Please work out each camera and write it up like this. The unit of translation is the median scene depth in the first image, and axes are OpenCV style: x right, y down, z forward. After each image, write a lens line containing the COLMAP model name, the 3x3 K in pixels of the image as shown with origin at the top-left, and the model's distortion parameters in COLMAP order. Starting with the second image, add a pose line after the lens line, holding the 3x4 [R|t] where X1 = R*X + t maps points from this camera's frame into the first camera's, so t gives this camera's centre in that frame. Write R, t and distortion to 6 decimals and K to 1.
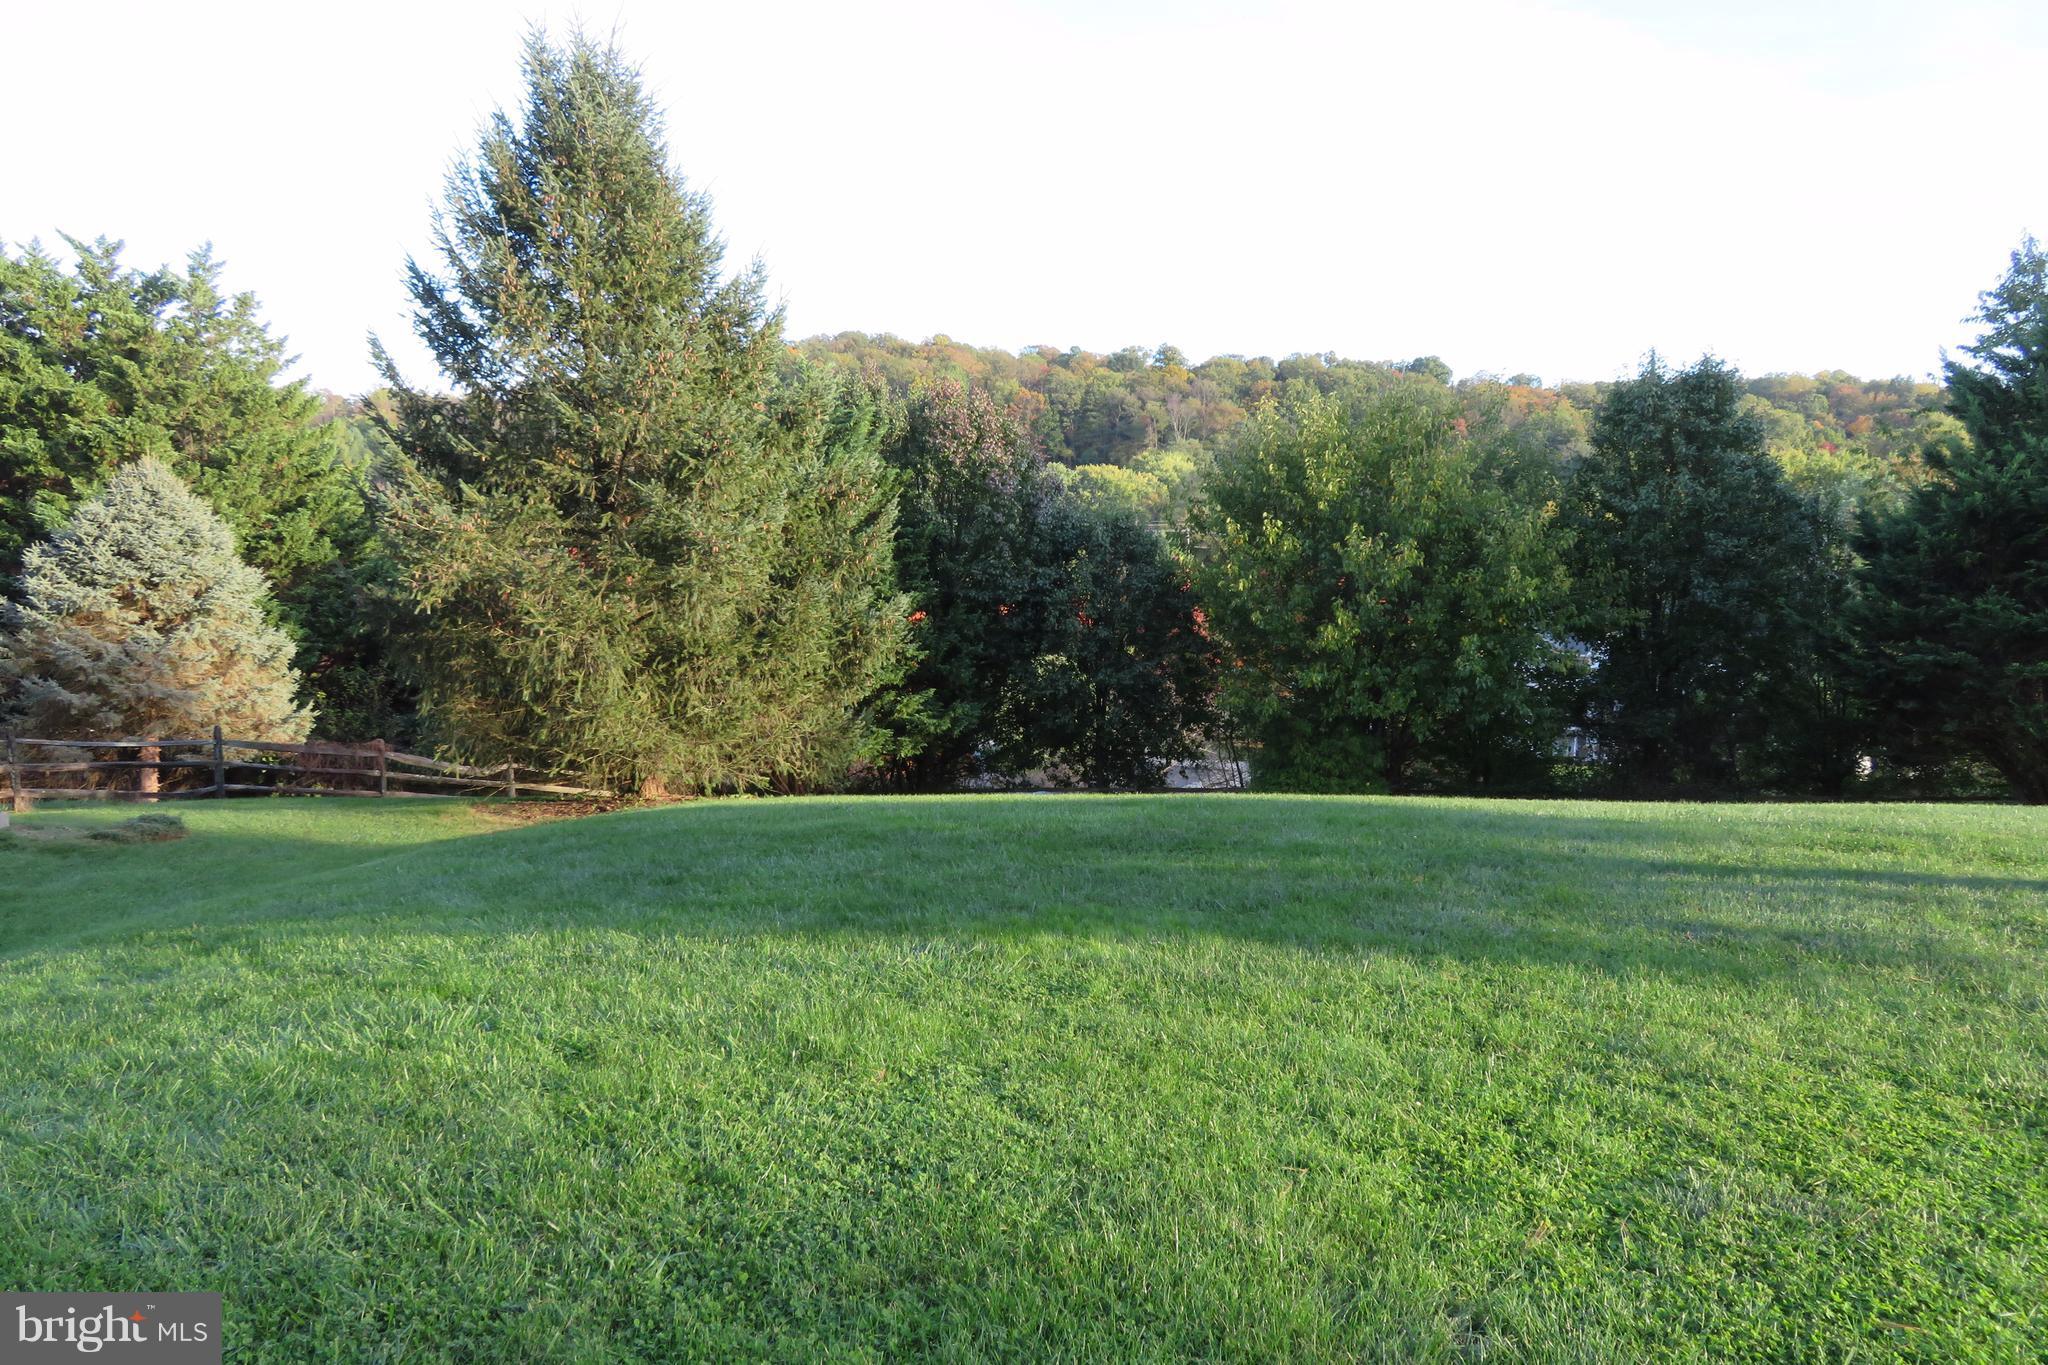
lens RADIAL K [[1473.4, 0, 1020.1], [0, 1473.4, 677.8], [0, 0, 1]] dist [-0.003975, -0.006880]
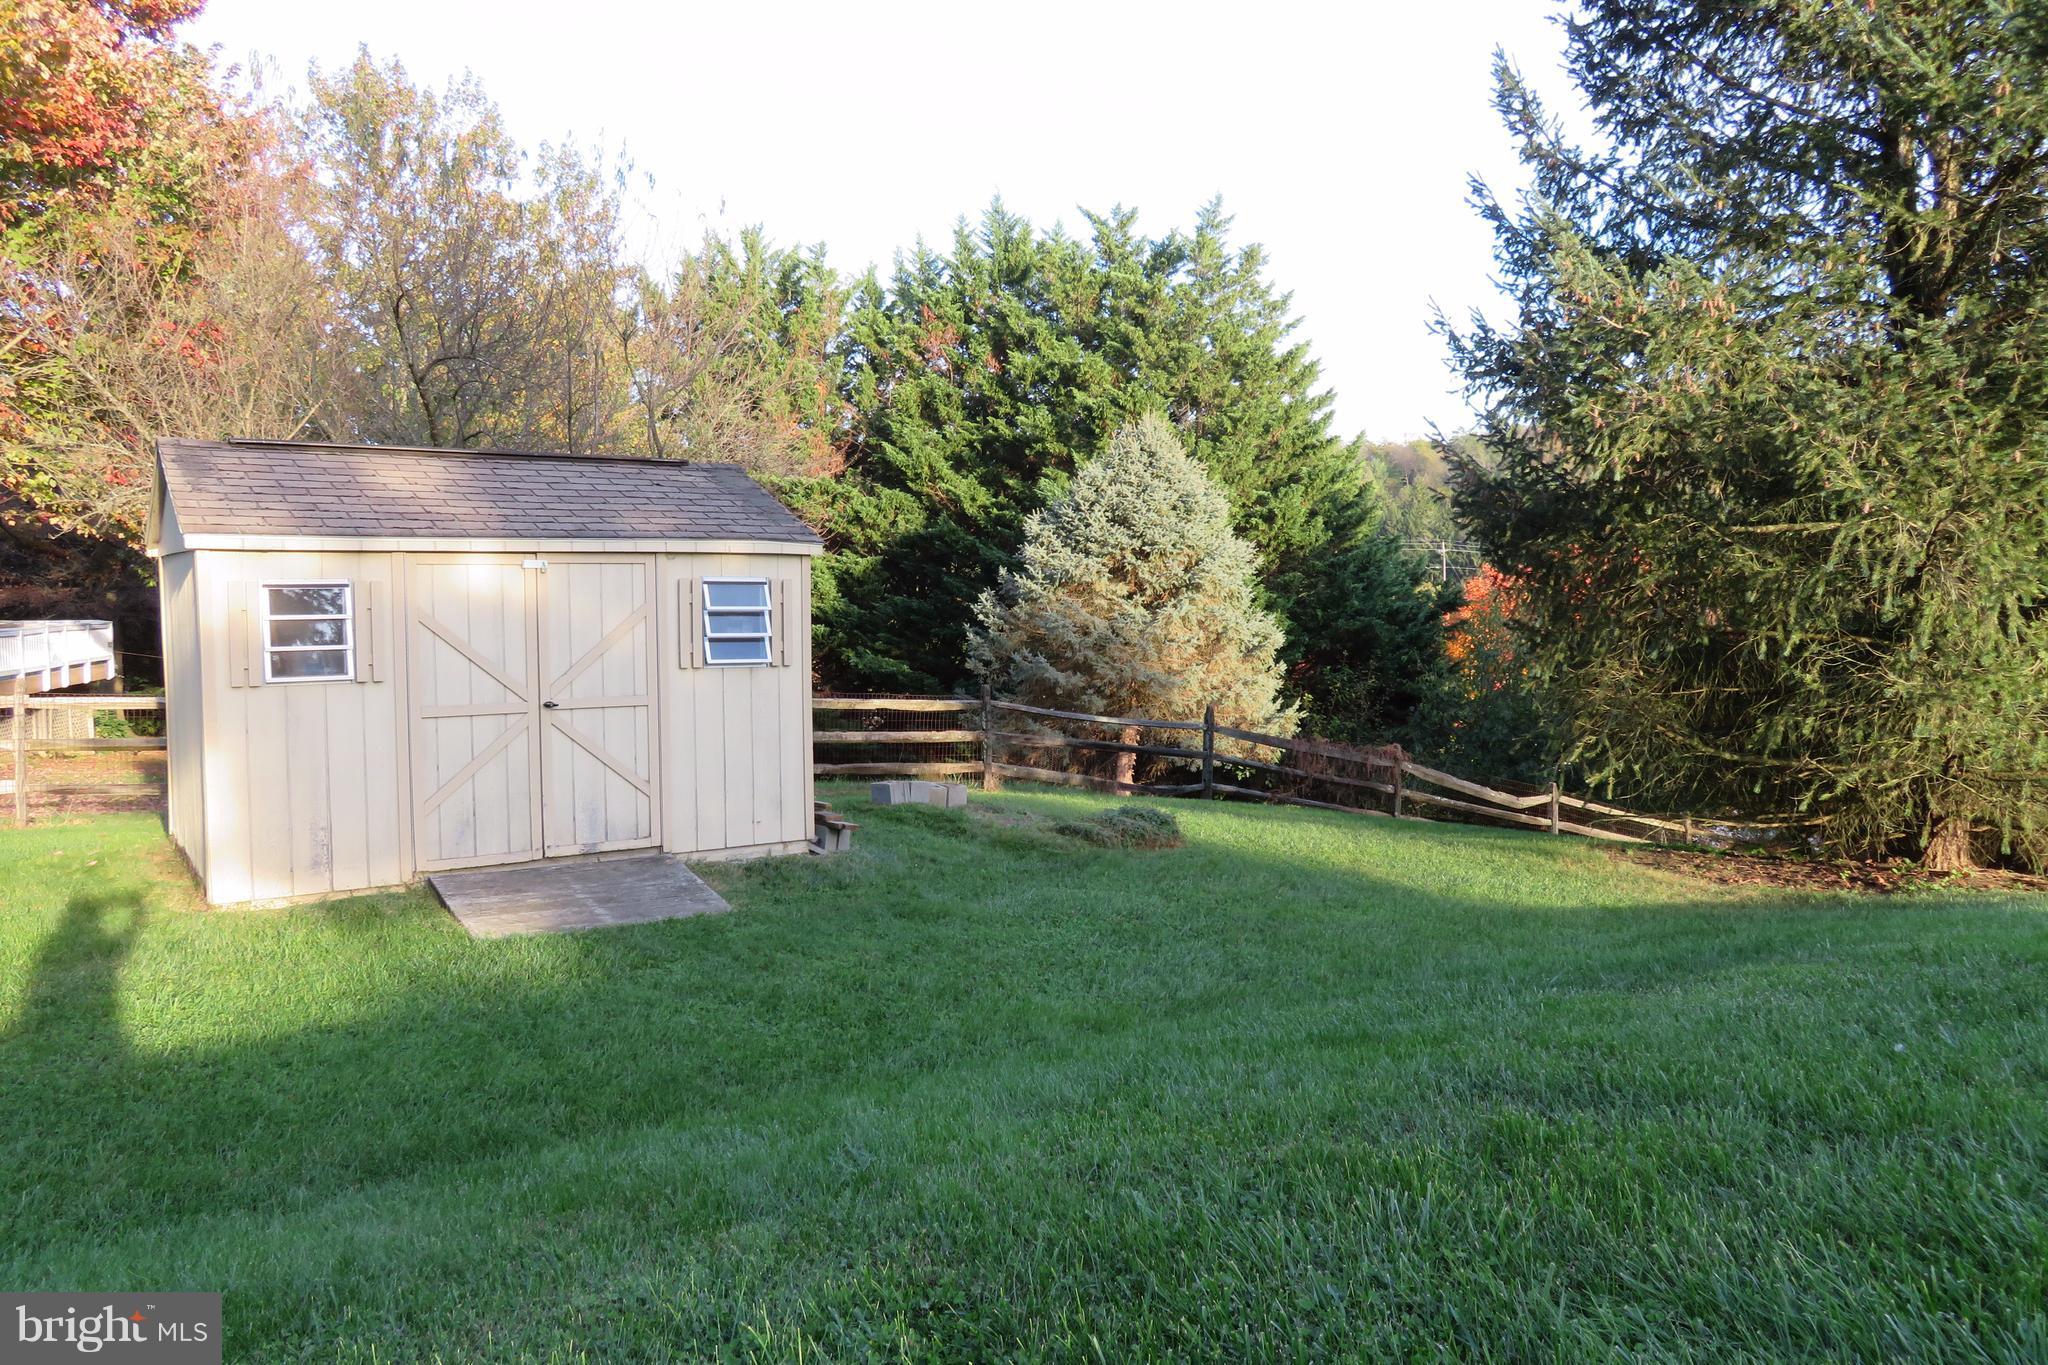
lens RADIAL K [[1473.4, 0, 1020.1], [0, 1473.4, 677.8], [0, 0, 1]] dist [-0.003975, -0.006880]
pose [[0.820899, 0.049683, -0.568909, -0.143244], [-0.068442, 0.997587, -0.011638, 0.025630], [0.566958, 0.048491, 0.822318, 0.232899]]
